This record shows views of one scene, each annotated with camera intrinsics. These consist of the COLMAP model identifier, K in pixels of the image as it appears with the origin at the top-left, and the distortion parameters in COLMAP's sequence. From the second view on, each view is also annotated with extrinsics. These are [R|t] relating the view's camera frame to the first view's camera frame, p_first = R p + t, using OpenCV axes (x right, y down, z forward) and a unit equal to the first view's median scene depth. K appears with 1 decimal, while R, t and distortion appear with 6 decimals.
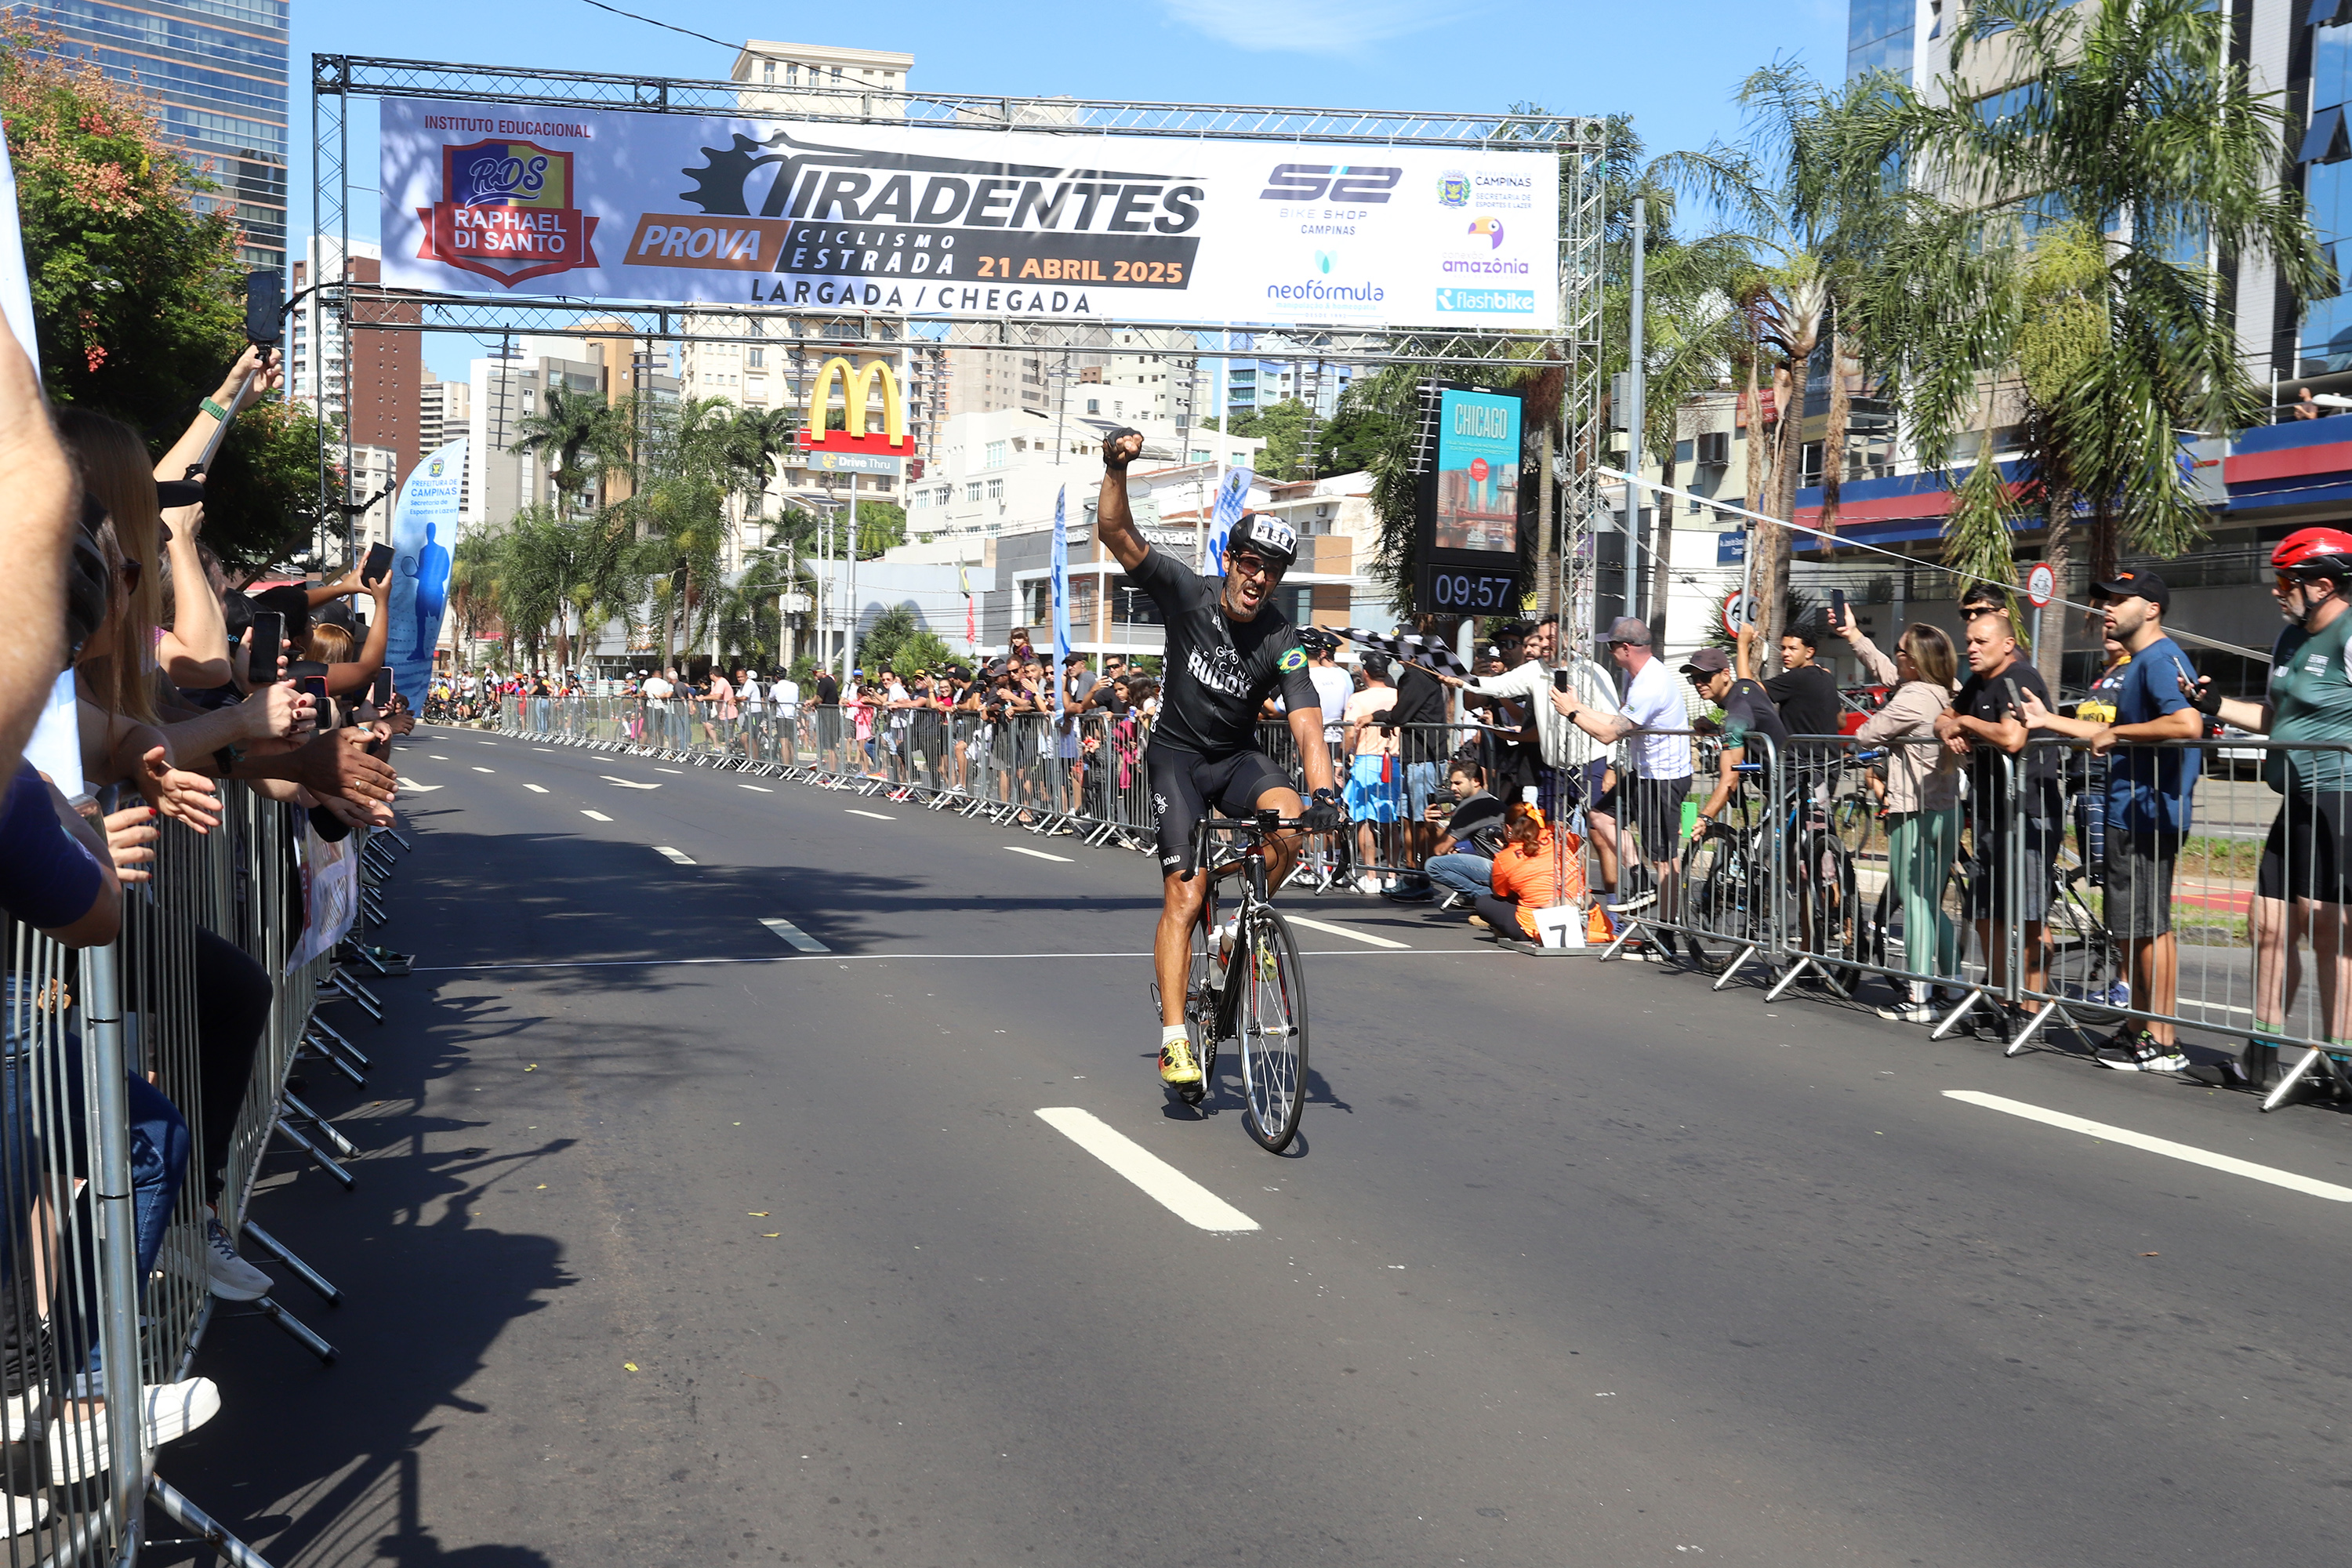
lens RADIAL K [[2670.8, 0, 1176.0], [0, 2670.8, 784.0], [0, 0, 1]] dist [-0.057640, 0.005319]
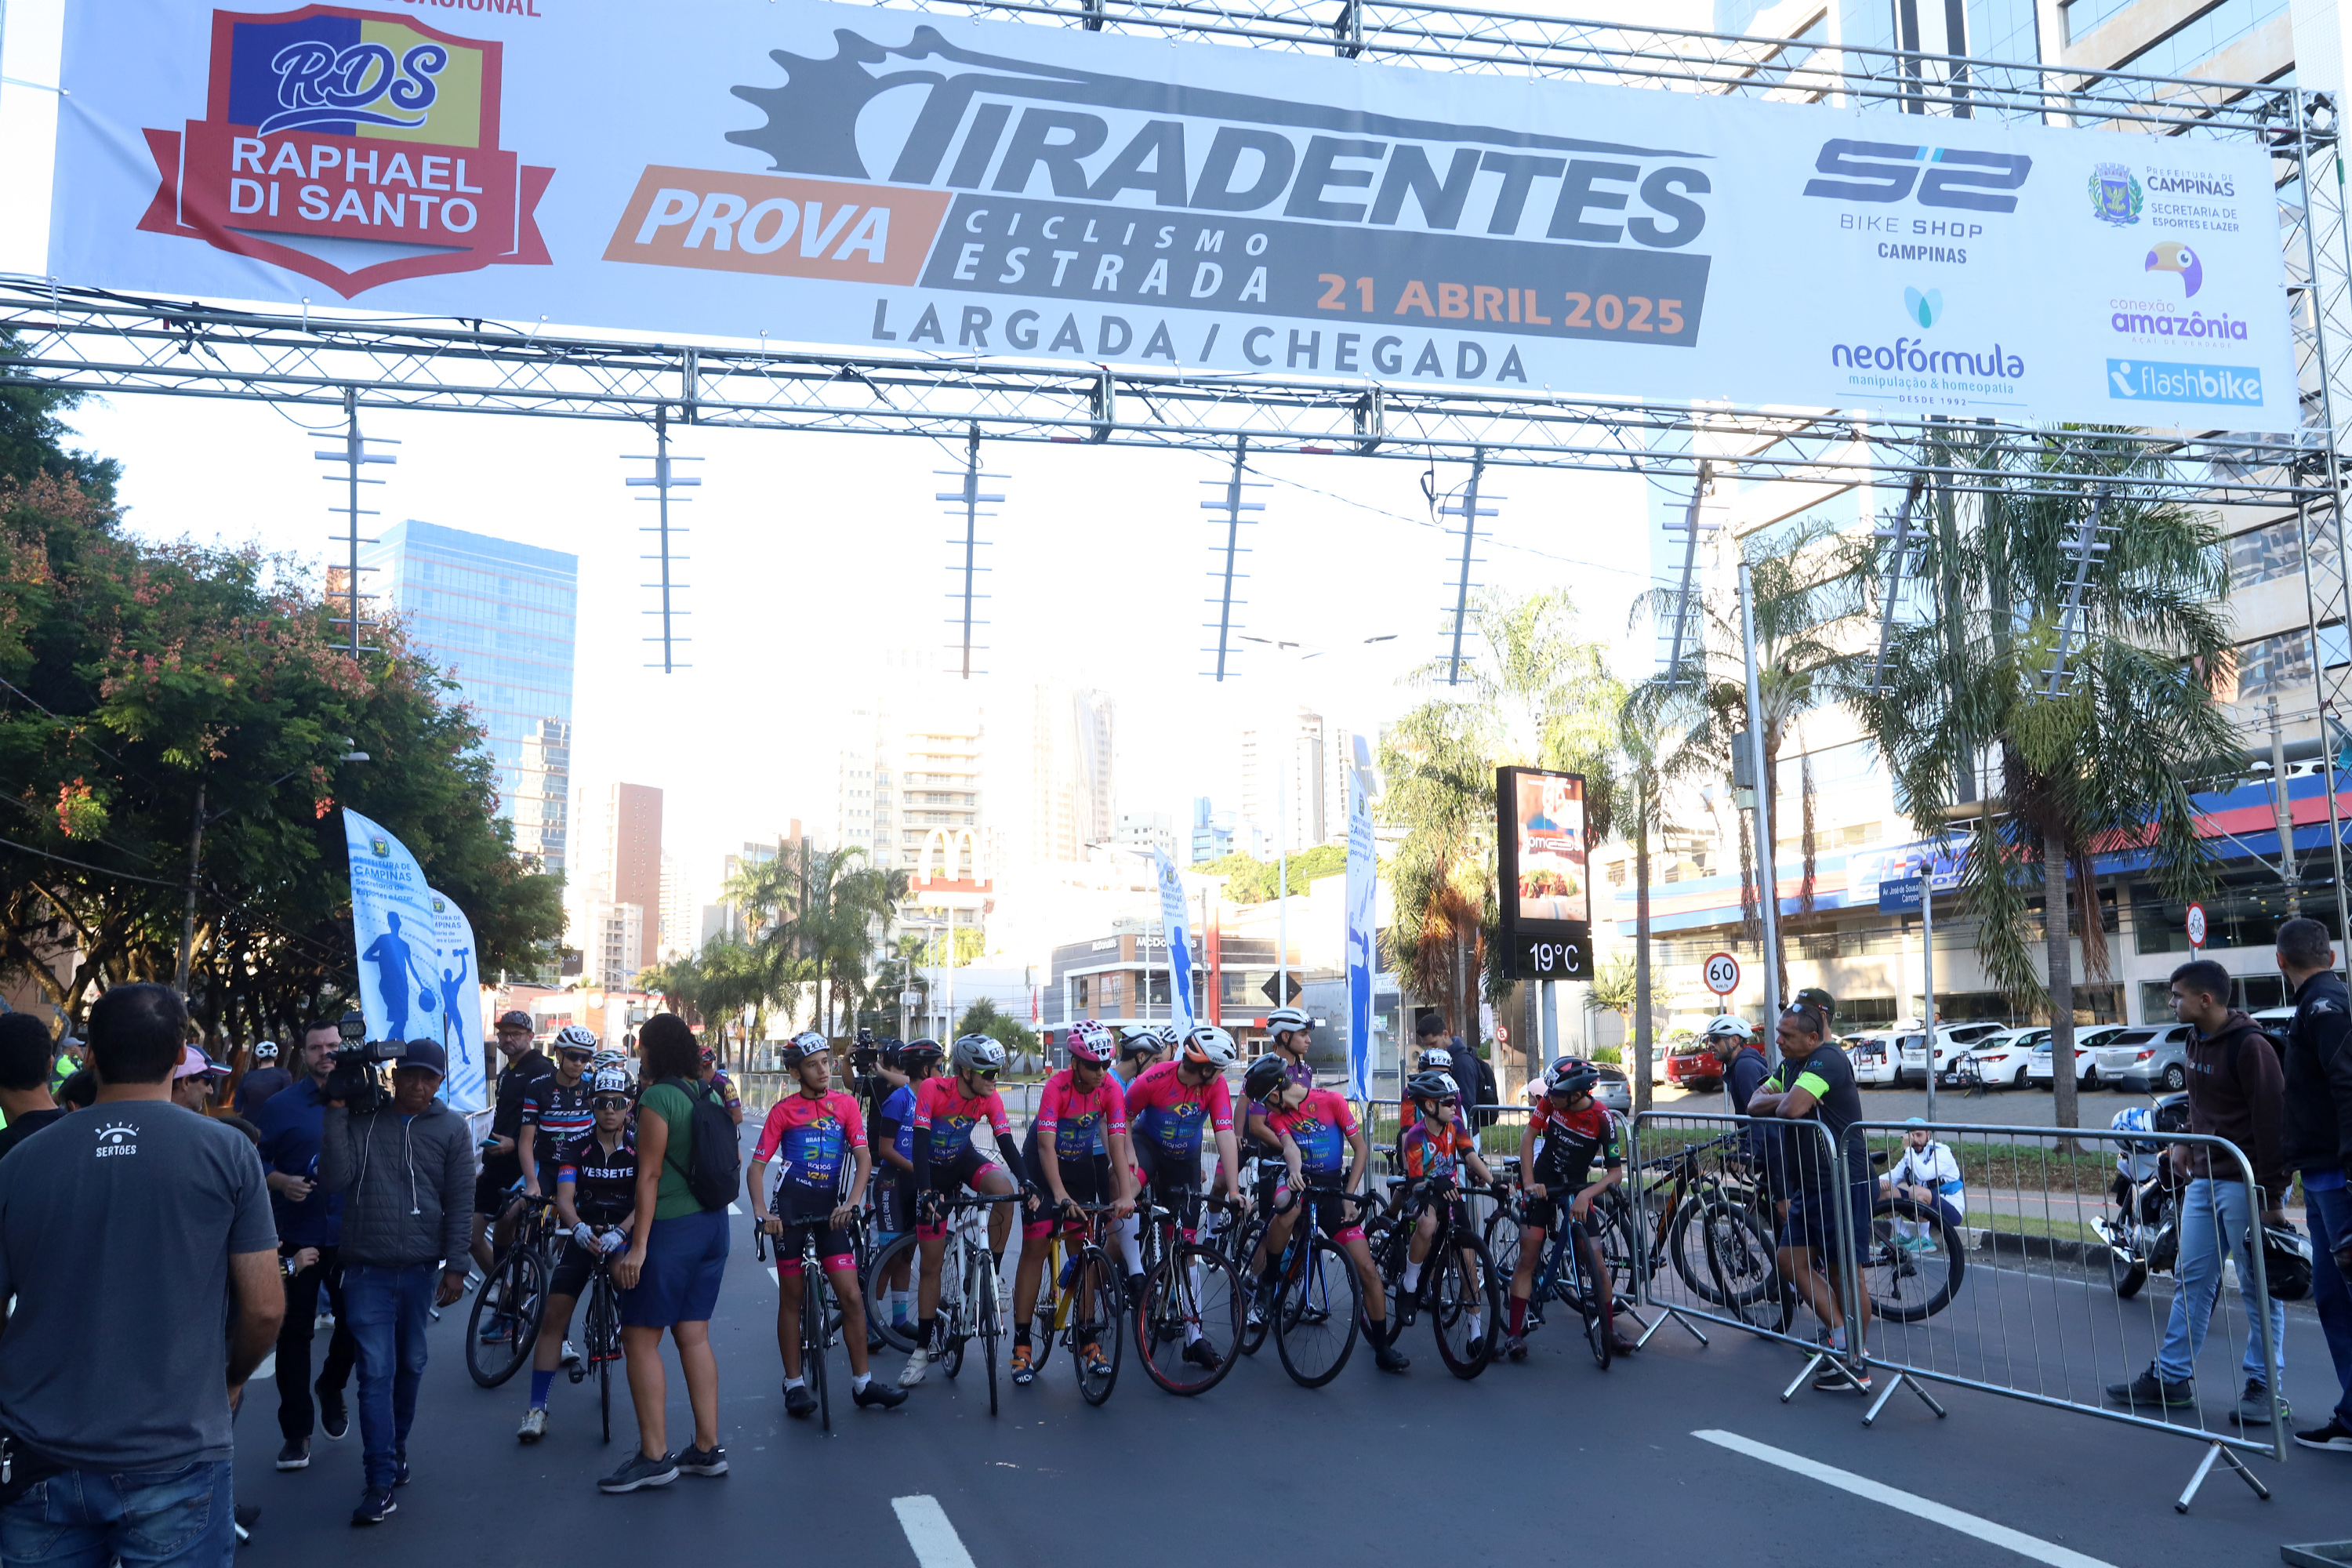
lens RADIAL K [[1887.3, 0, 1287.3], [0, 1887.3, 778.0], [0, 0, 1]] dist [0.000750, 0.010373]
pose [[0.998050, -0.027029, 0.056272, -0.103177], [0.036517, 0.983872, -0.175107, -0.037211], [-0.050632, 0.176820, 0.982940, 0.657154]]
